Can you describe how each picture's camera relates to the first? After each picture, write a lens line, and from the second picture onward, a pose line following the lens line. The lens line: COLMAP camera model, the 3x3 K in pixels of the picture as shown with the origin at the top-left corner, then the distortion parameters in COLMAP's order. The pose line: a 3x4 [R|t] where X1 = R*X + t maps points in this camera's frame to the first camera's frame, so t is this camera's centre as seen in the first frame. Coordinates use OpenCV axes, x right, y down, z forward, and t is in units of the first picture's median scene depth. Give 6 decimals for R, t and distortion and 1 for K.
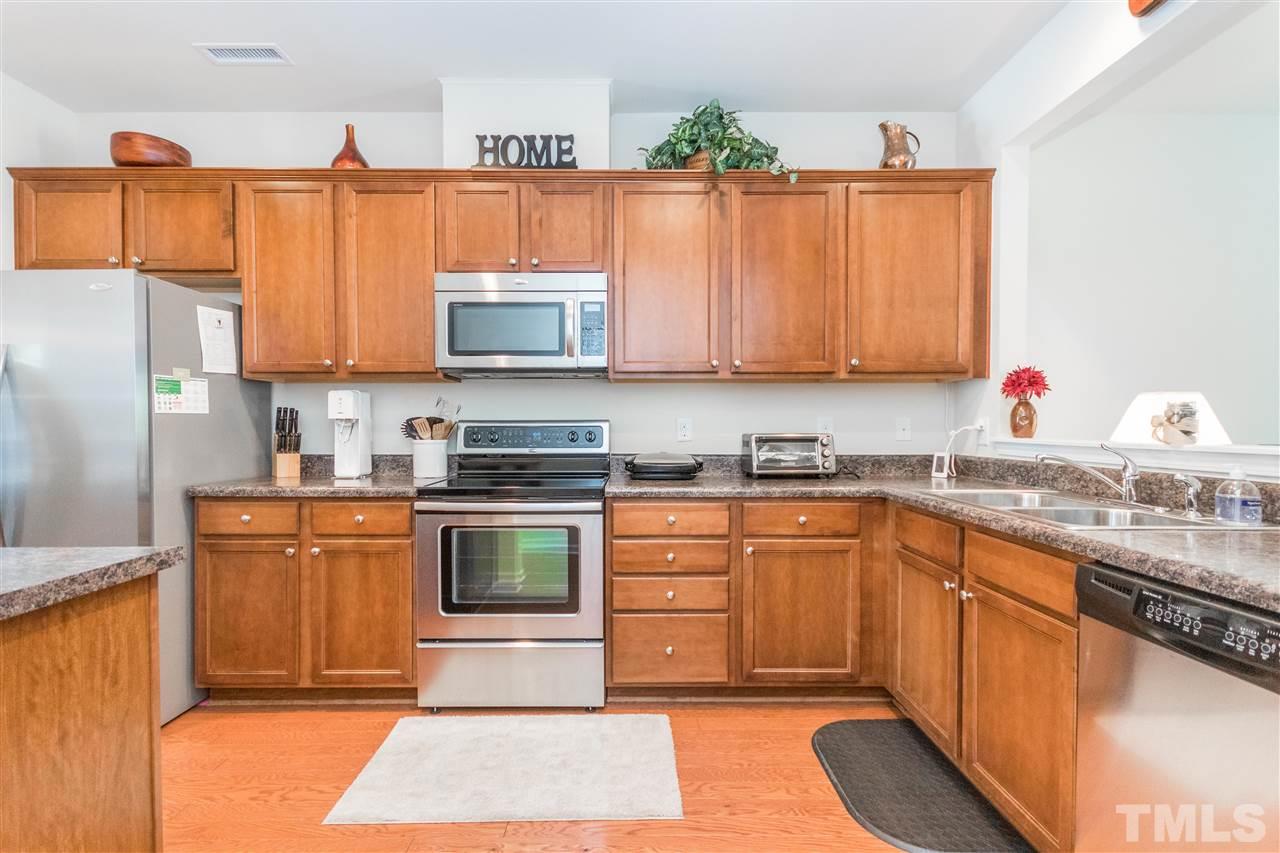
lens RADIAL K [[593.5, 0, 637.3], [0, 593.5, 430.4], [0, 0, 1]] dist [0.007277, -0.002535]
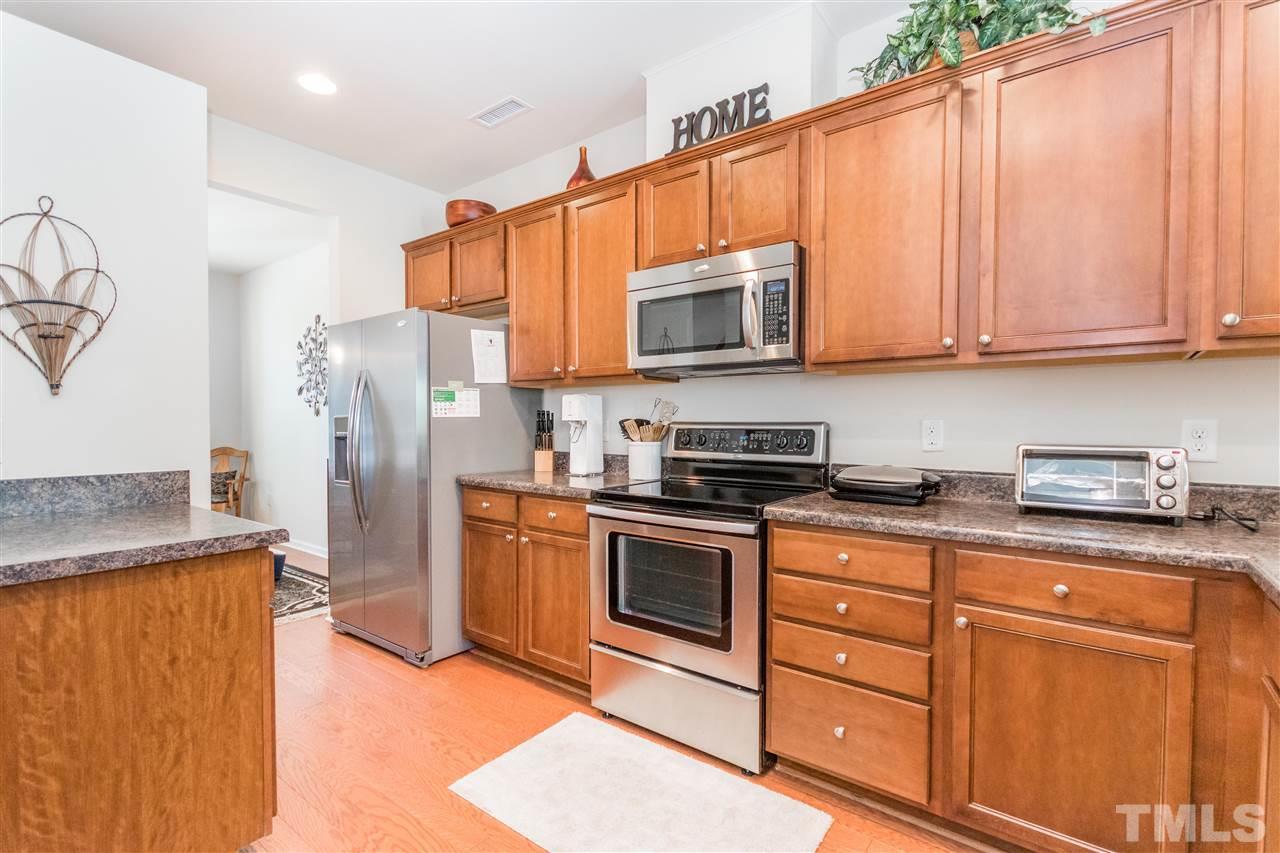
lens RADIAL K [[593.5, 0, 641.4], [0, 593.5, 431.8], [0, 0, 1]] dist [0.007277, -0.002535]
pose [[0.784766, 0.013660, -0.619641, 0.304812], [-0.006717, 0.999886, 0.013536, -0.016110], [0.619756, -0.006460, 0.784768, 0.248178]]
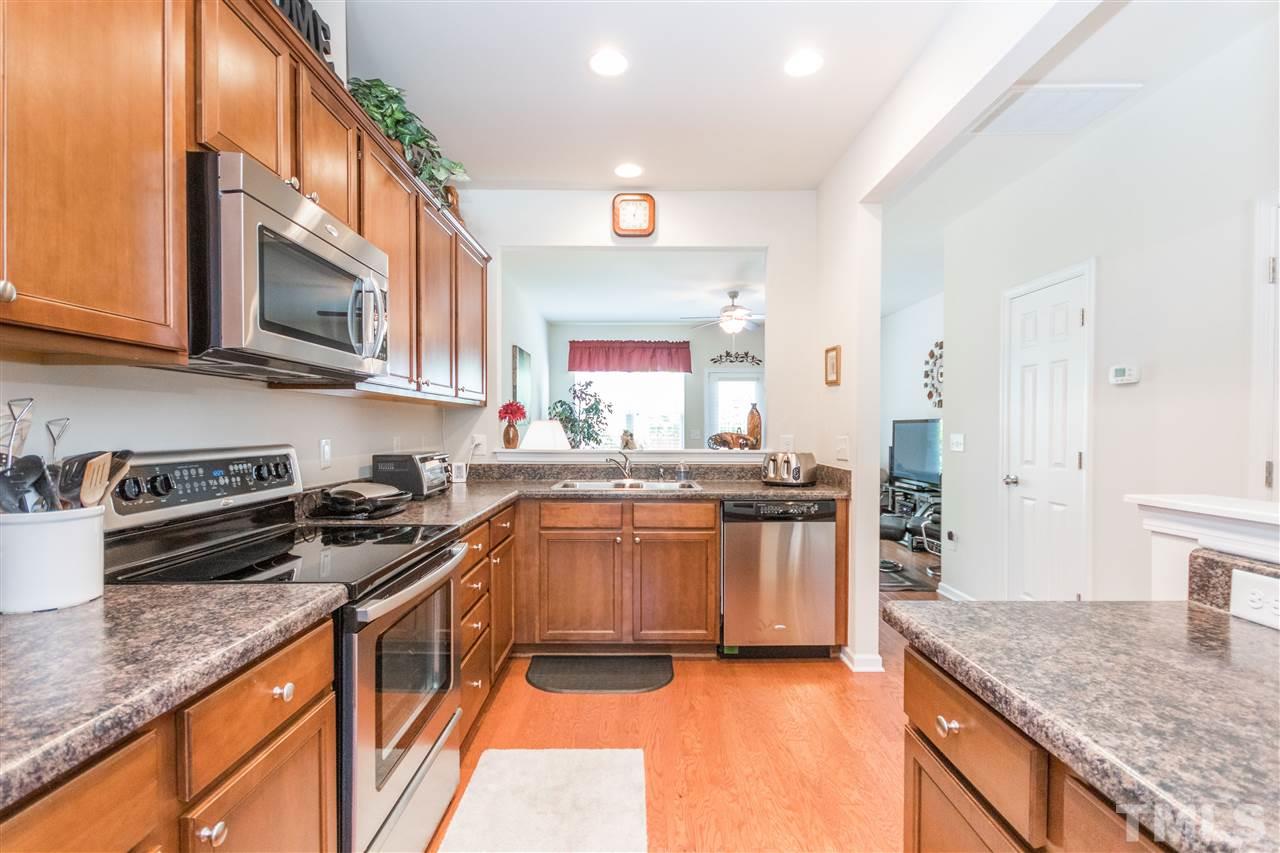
lens RADIAL K [[593.5, 0, 642.9], [0, 593.5, 427.0], [0, 0, 1]] dist [0.007277, -0.002535]
pose [[0.013506, 0.000430, 0.999909, -0.857195], [0.008327, 0.999965, -0.000542, -0.039420], [-0.999874, 0.008333, 0.013501, 0.692757]]
